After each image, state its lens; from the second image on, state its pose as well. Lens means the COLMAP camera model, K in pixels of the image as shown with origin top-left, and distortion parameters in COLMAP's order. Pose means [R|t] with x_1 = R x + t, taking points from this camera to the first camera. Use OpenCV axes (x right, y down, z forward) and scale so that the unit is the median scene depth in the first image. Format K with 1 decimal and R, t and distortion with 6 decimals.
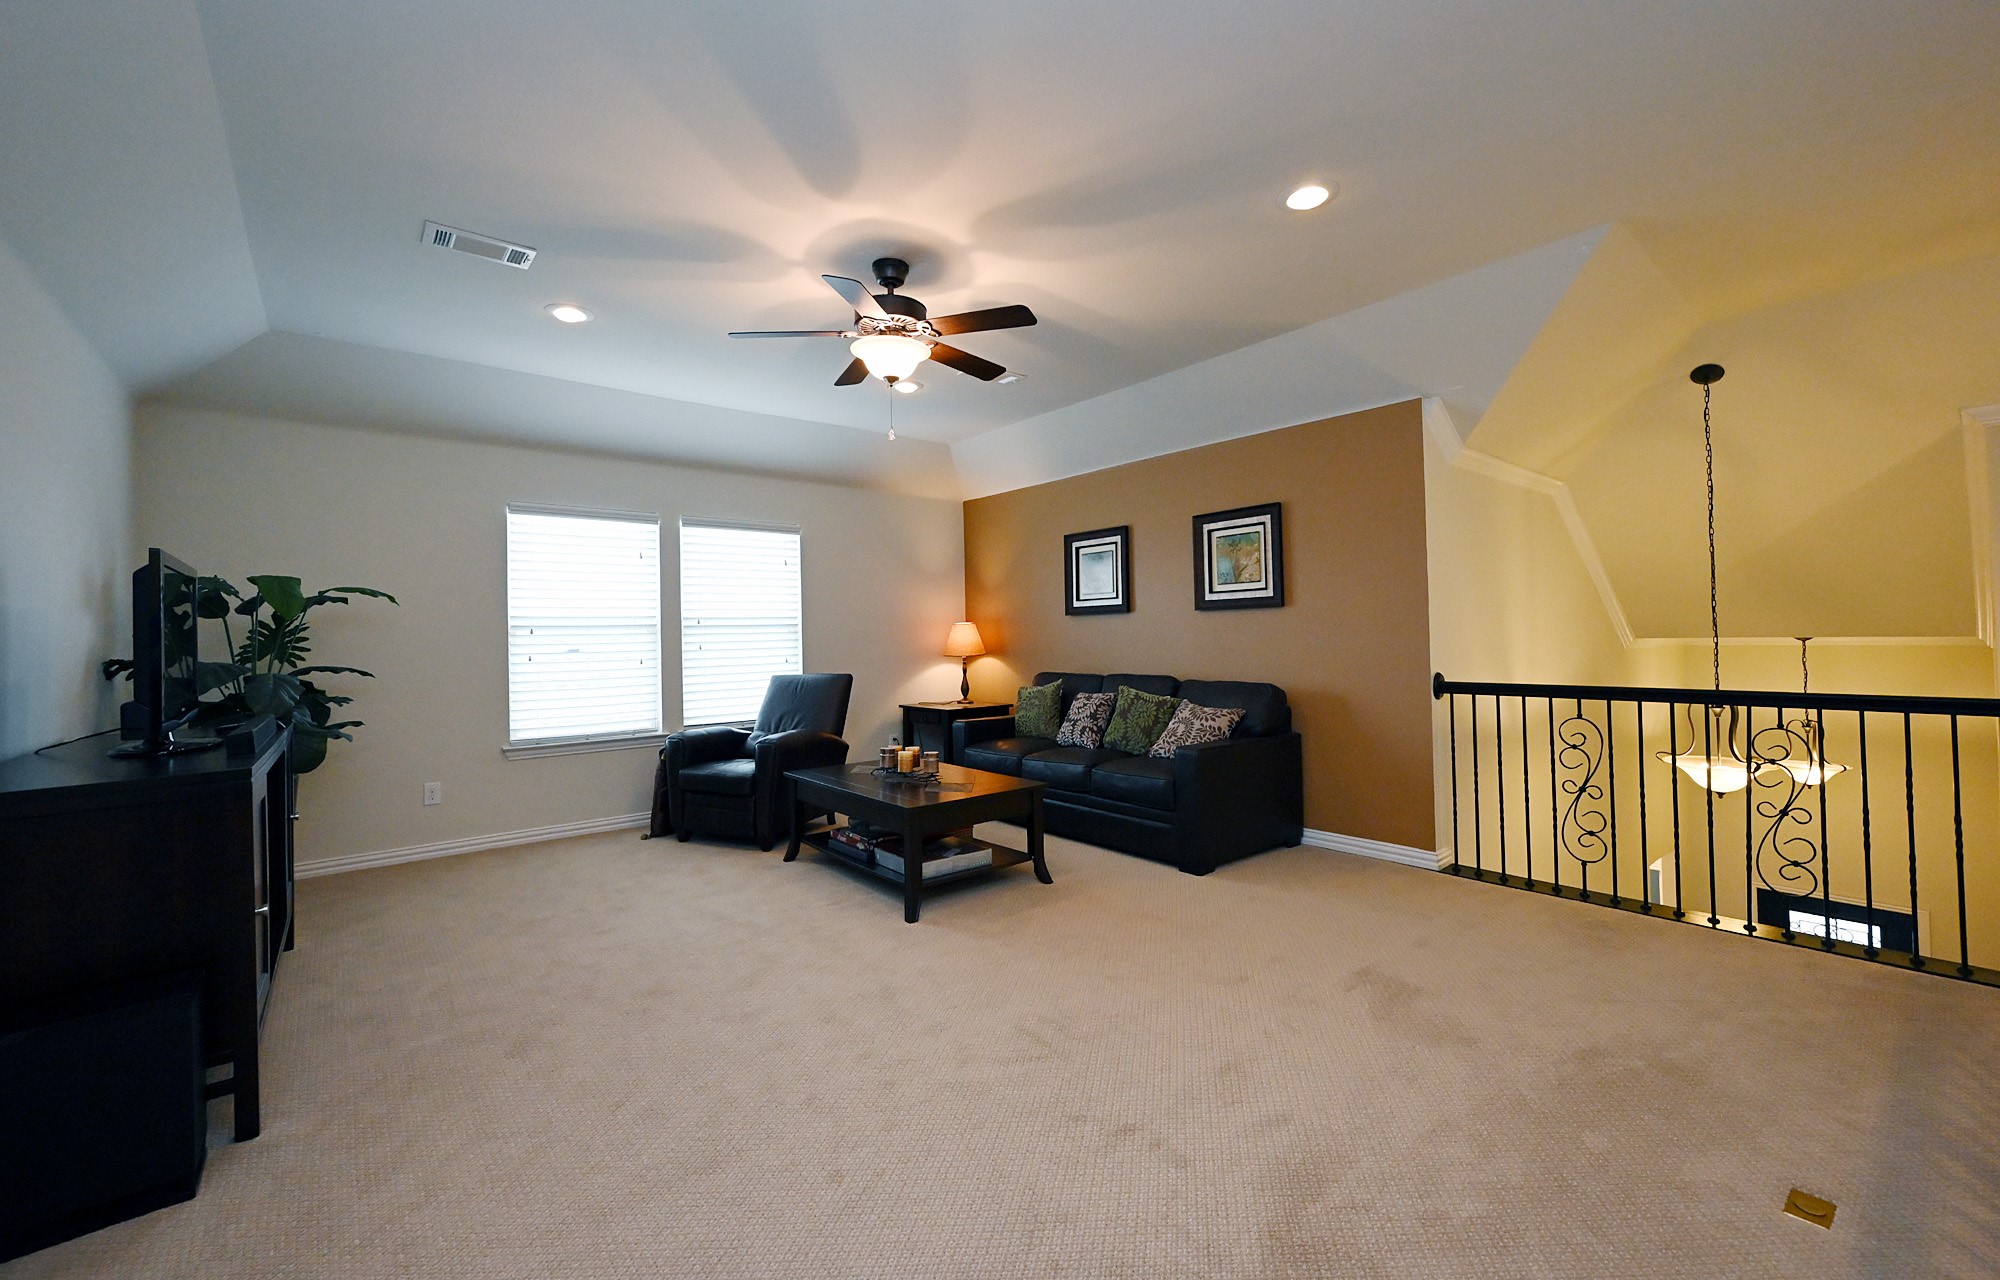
lens RADIAL K [[795.9, 0, 996.9], [0, 795.9, 633.2], [0, 0, 1]] dist [-0.000036, 0.000037]
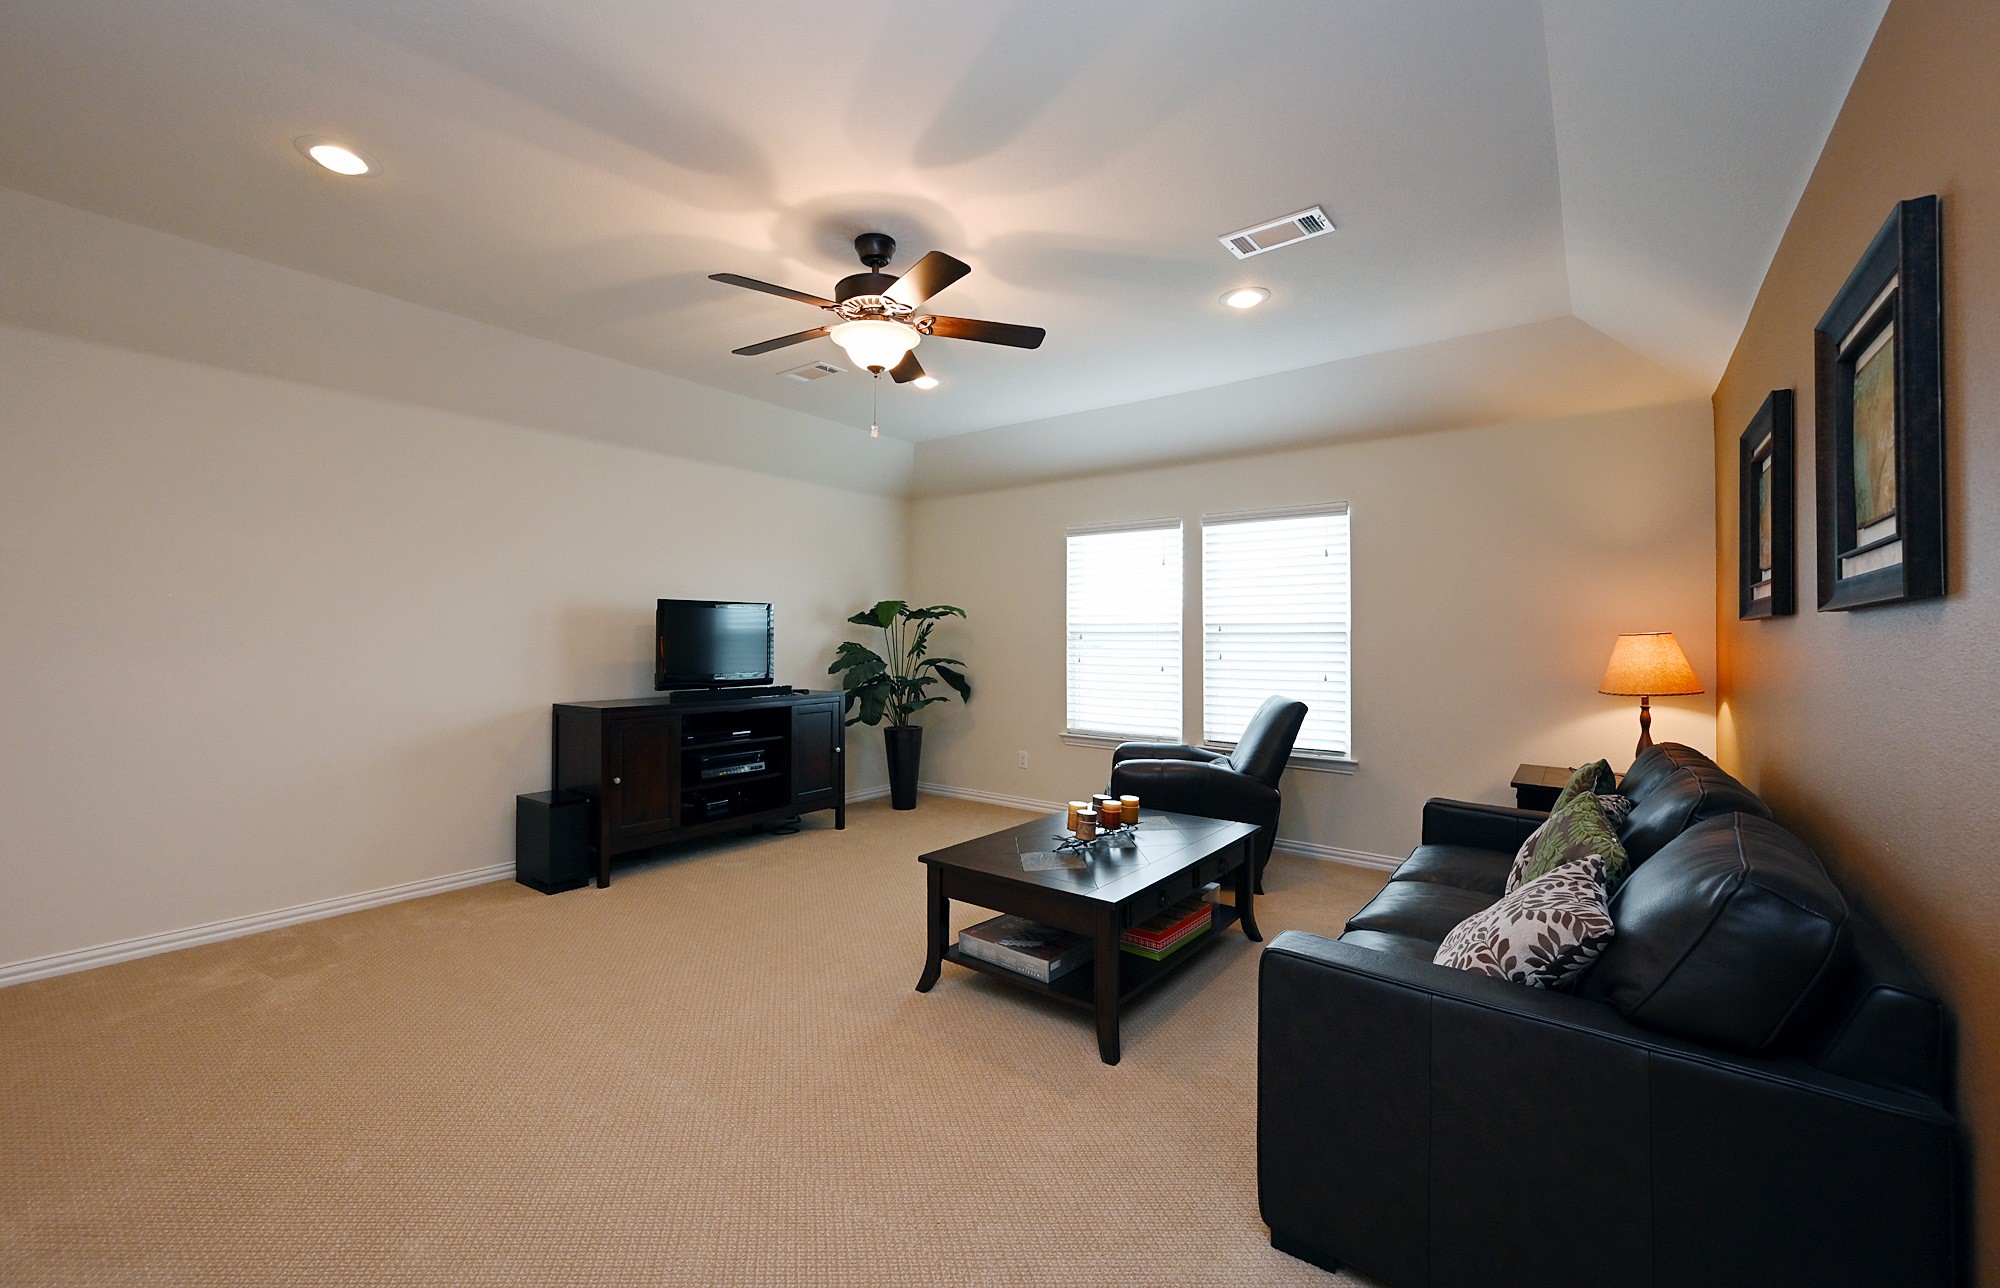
lens RADIAL K [[801.6, 0, 995.5], [0, 801.6, 637.7], [0, 0, 1]] dist [-0.000908, -0.000036]
pose [[0.221058, 0.021495, -0.975024, 0.473109], [-0.007921, 0.999764, 0.020244, -0.021021], [0.975228, 0.003248, 0.221176, 0.561975]]
